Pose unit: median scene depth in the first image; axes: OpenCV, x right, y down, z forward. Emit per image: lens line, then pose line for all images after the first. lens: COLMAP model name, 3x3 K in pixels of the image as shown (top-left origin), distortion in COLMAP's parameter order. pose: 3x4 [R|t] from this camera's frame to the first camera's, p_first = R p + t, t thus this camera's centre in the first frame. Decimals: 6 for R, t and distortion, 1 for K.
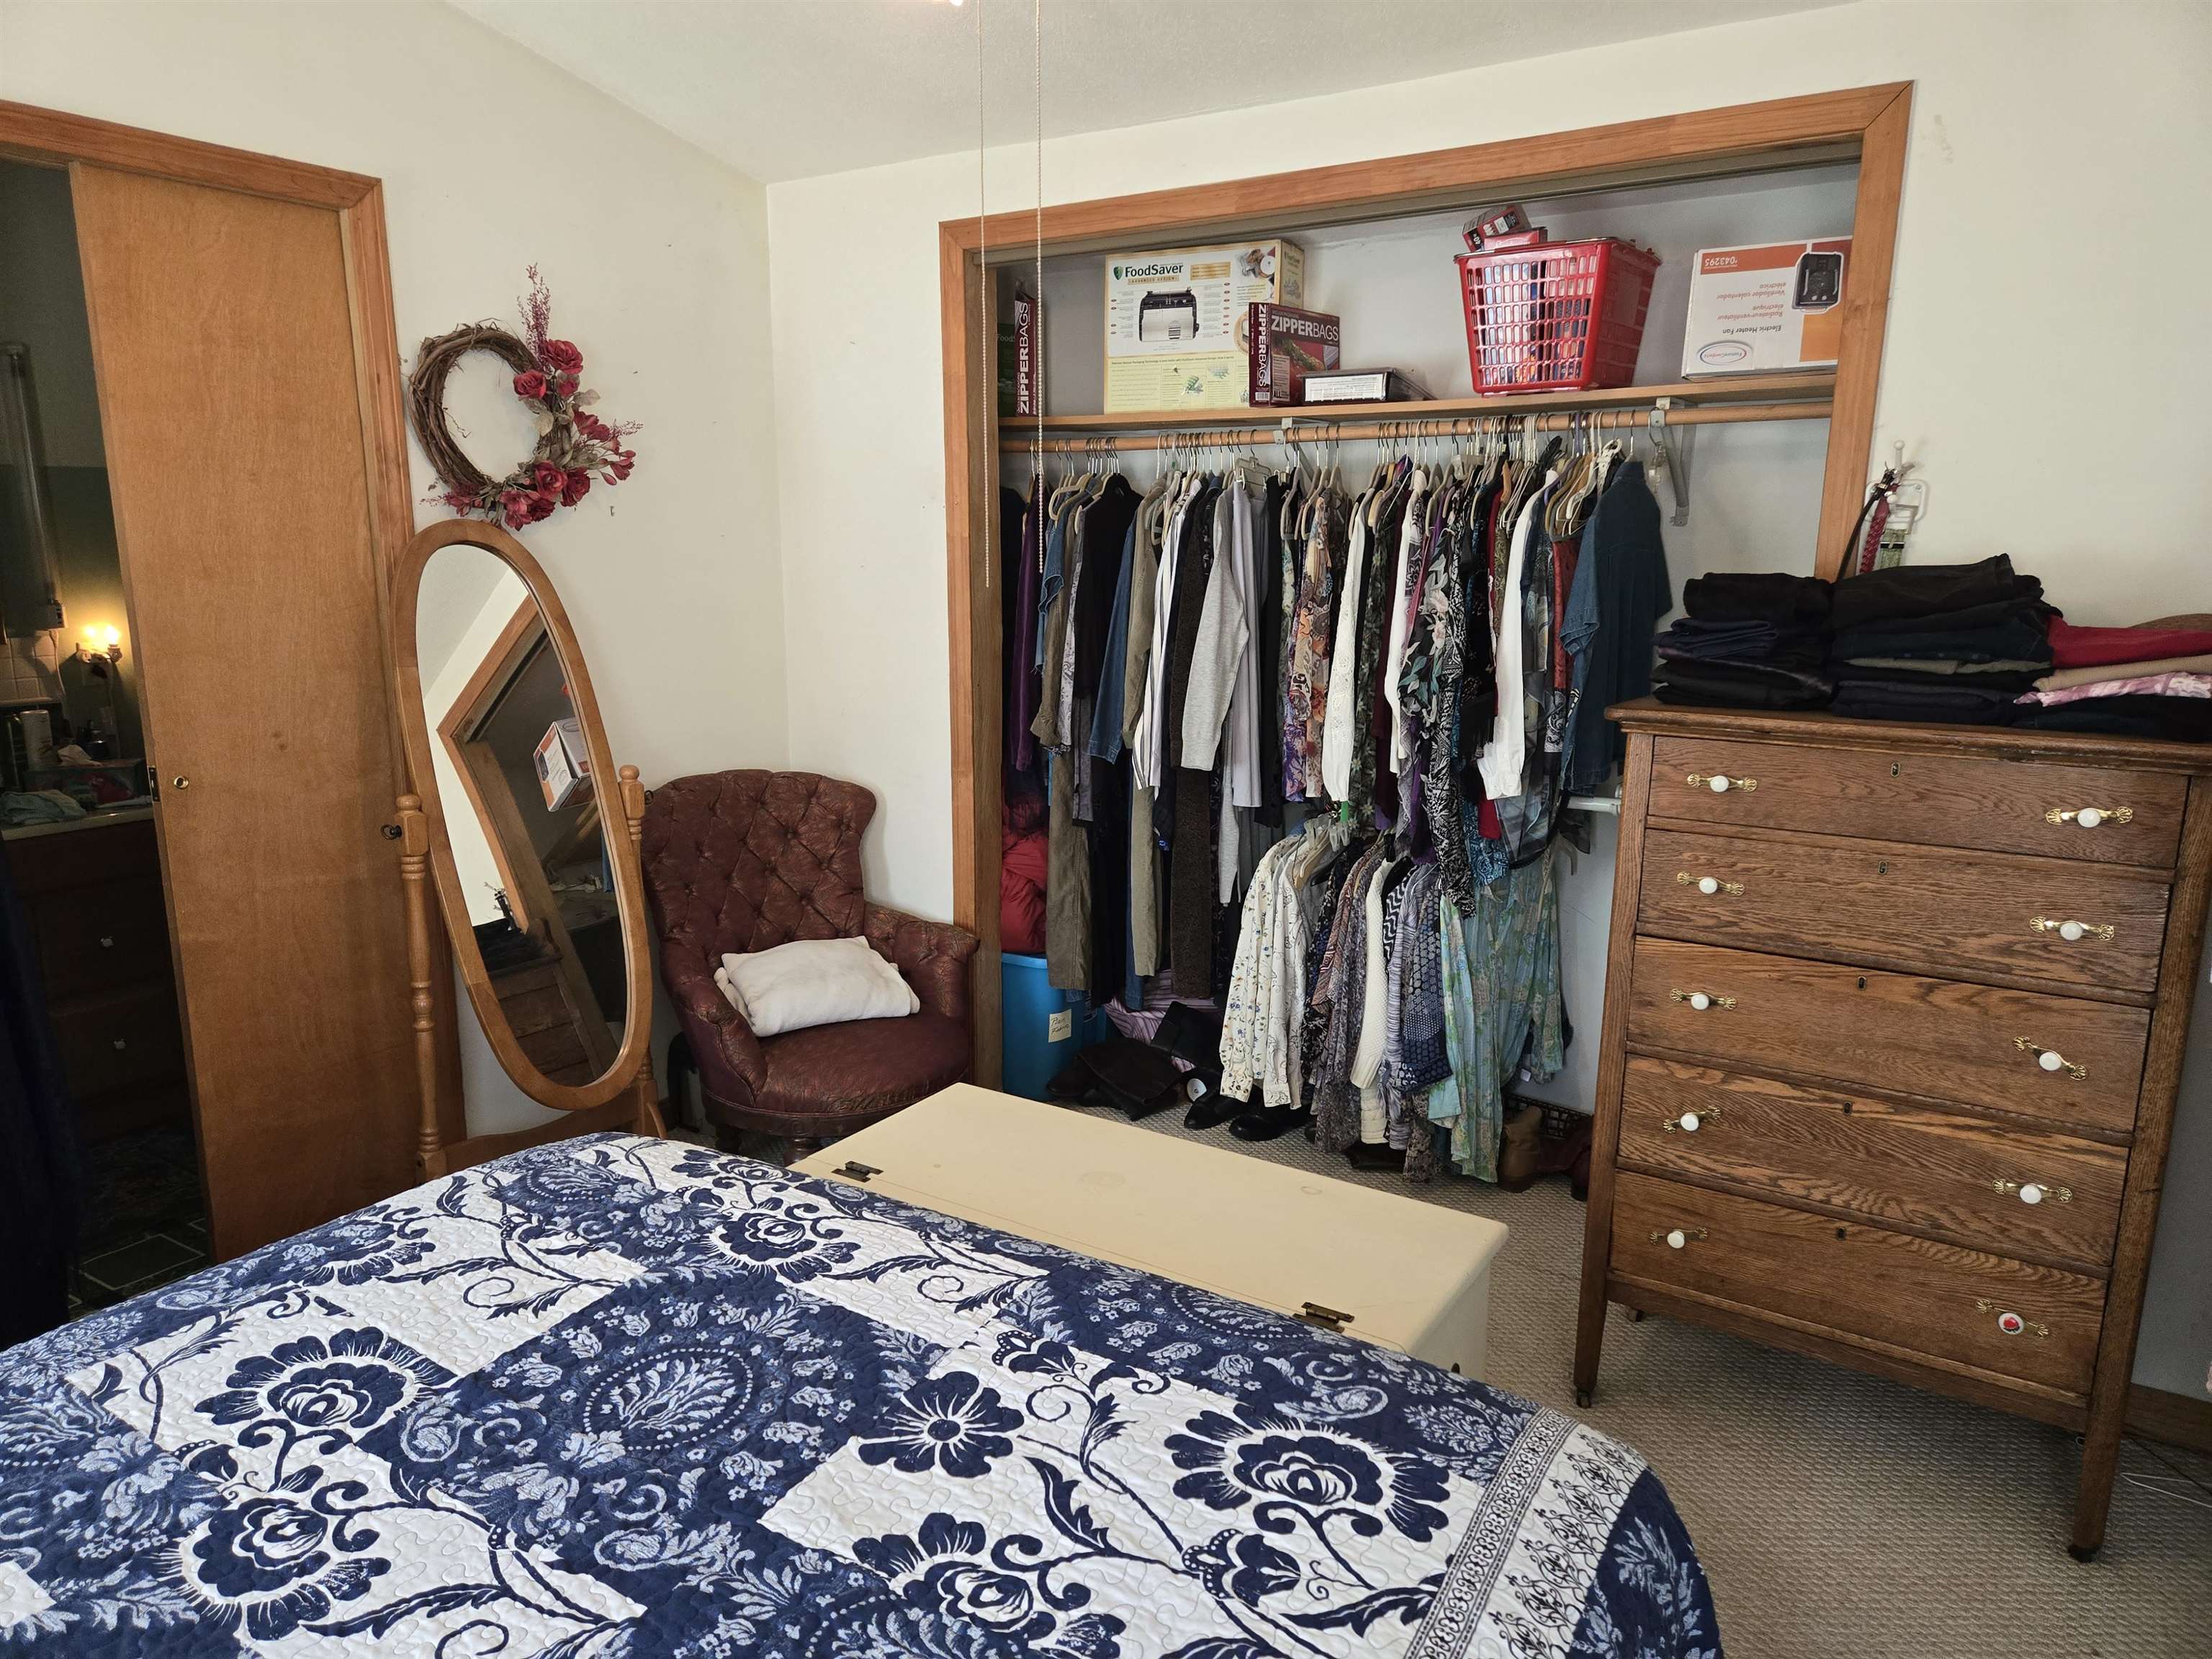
lens RADIAL K [[1482.3, 0, 1083.7], [0, 1482.3, 867.6], [0, 0, 1]] dist [0.073820, -0.063179]
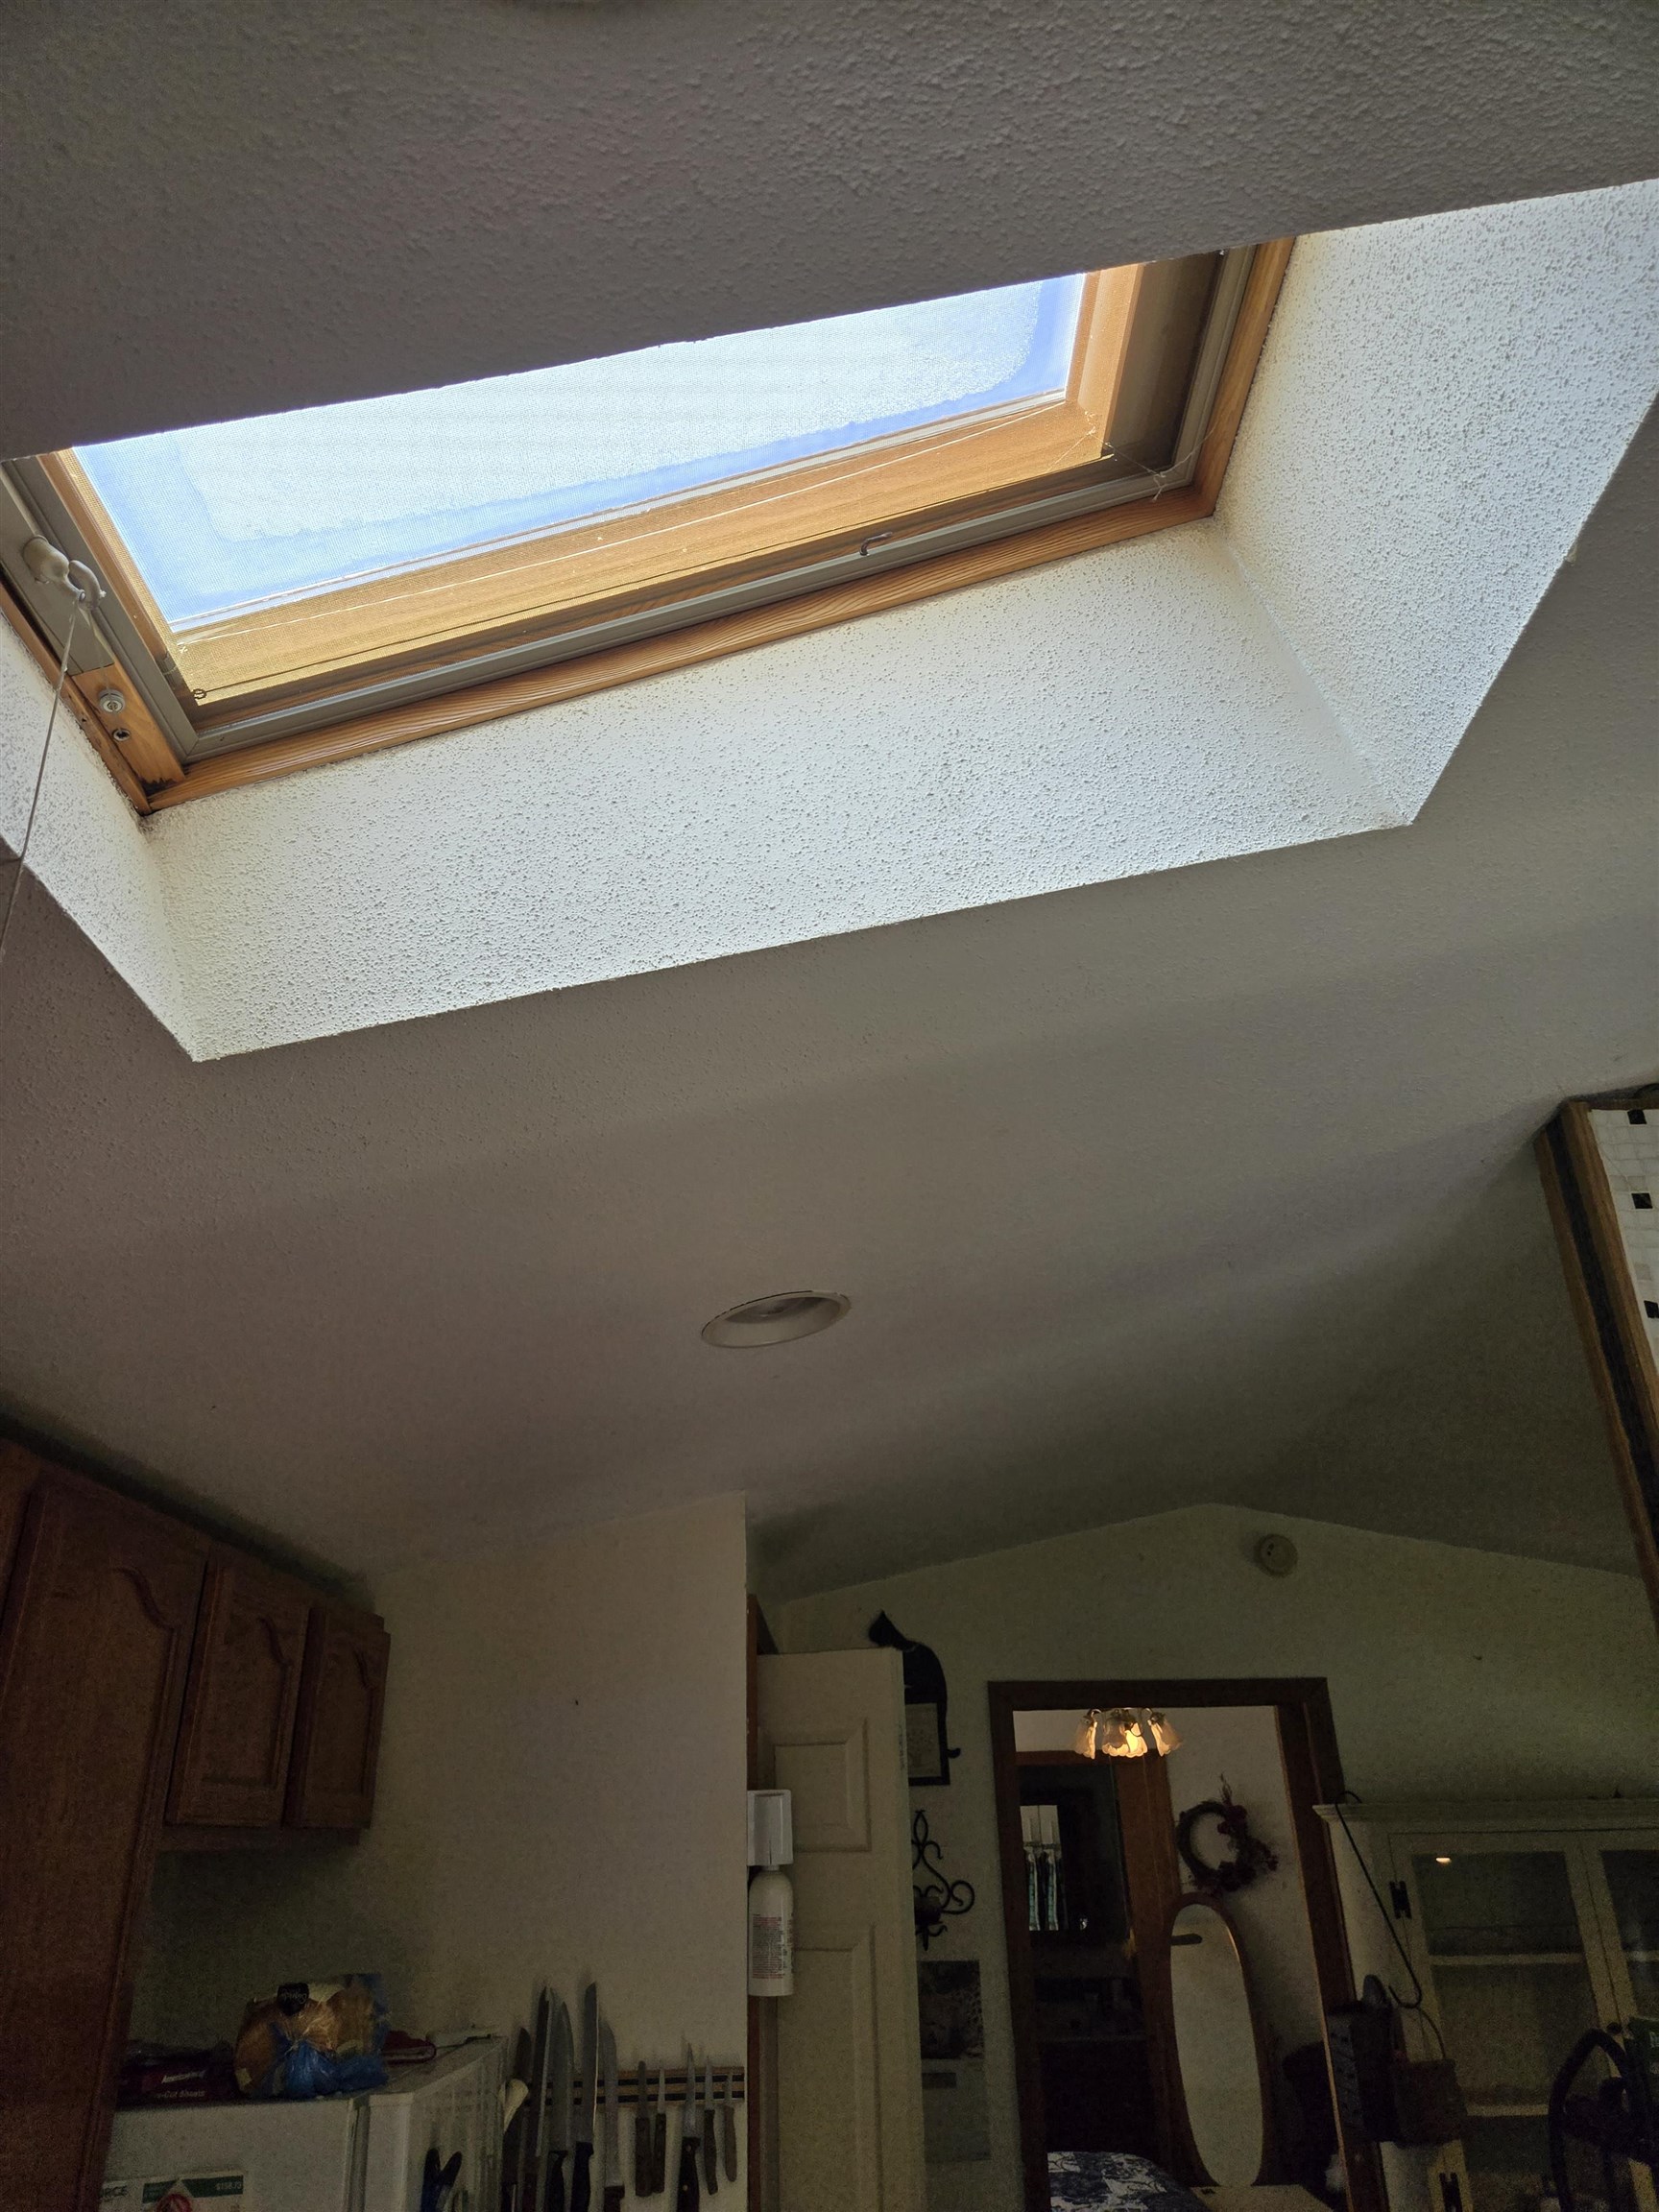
lens RADIAL K [[1482.3, 0, 795.6], [0, 1482.3, 1103.9], [0, 0, 1]] dist [0.073820, -0.063179]
pose [[0.533406, -0.385353, -0.752982, 2.206199], [-0.165753, 0.825319, -0.539791, 0.191403], [0.829460, 0.412737, 0.376356, -1.352656]]
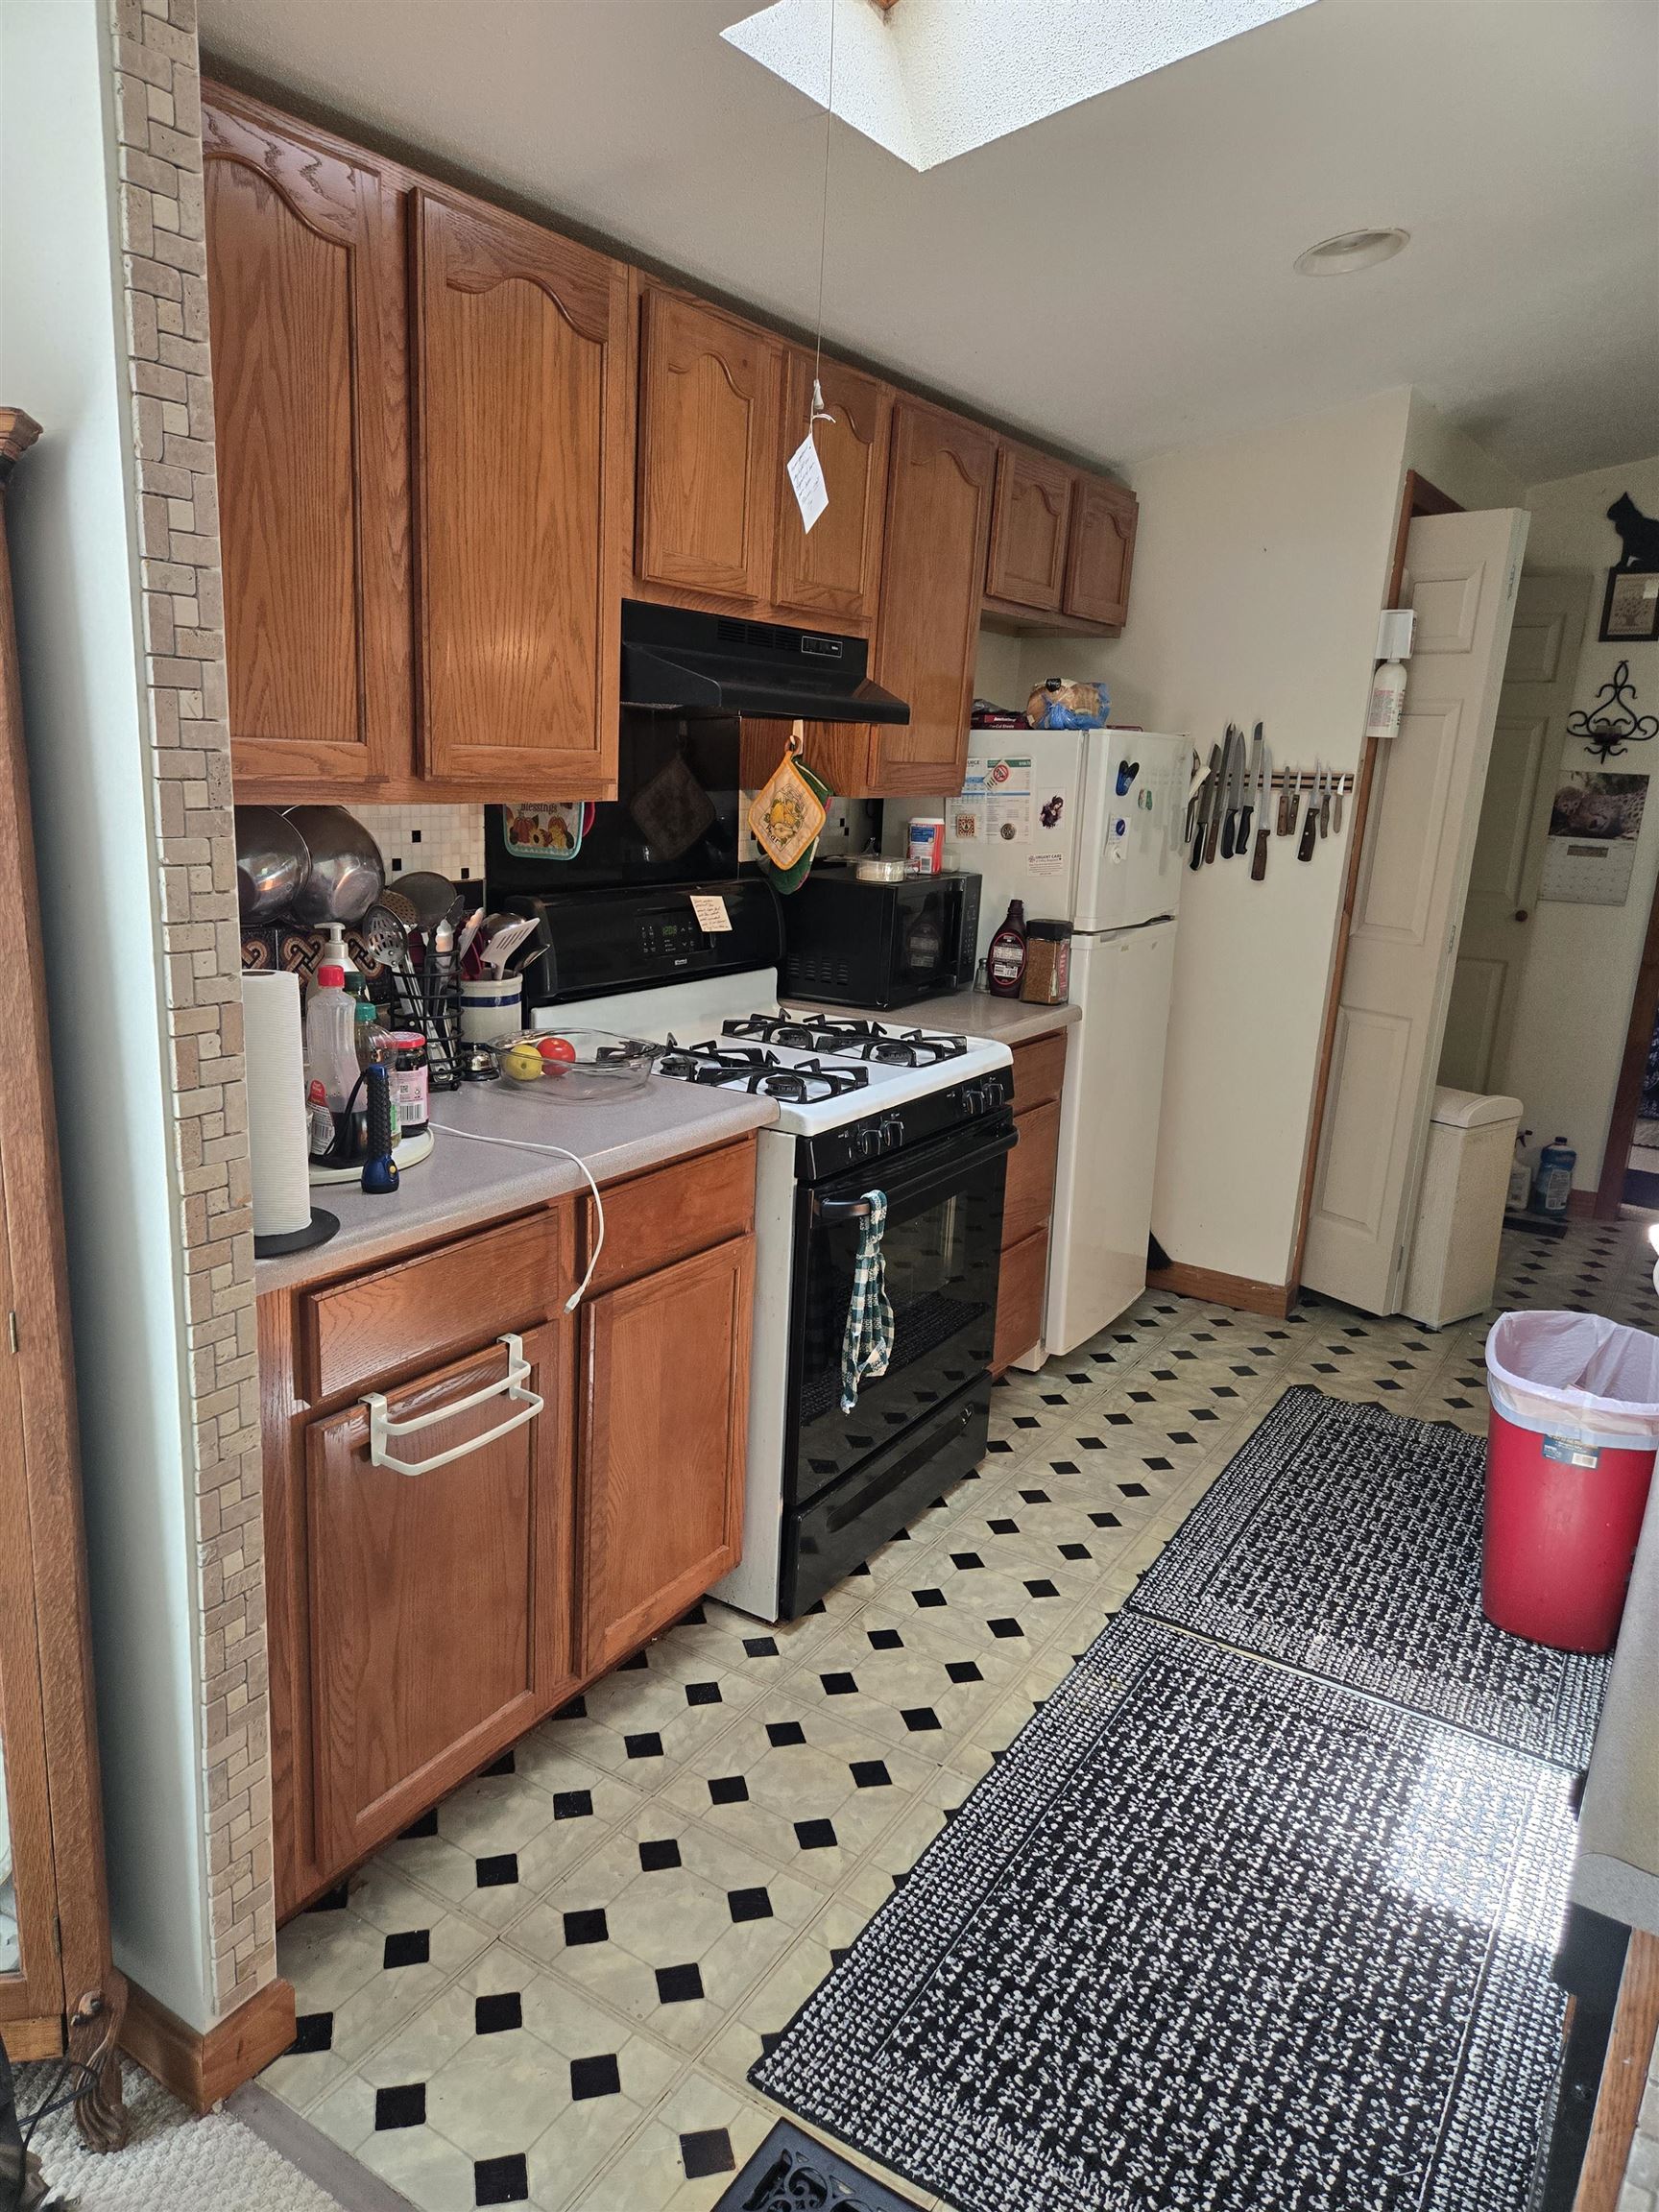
lens RADIAL K [[1482.3, 0, 795.0], [0, 1482.3, 1110.9], [0, 0, 1]] dist [0.073820, -0.063179]
pose [[0.007211, 0.238417, -0.971136, 2.890540], [-0.268494, 0.935961, 0.227787, 0.330993], [0.963254, 0.259102, 0.070763, -1.324270]]
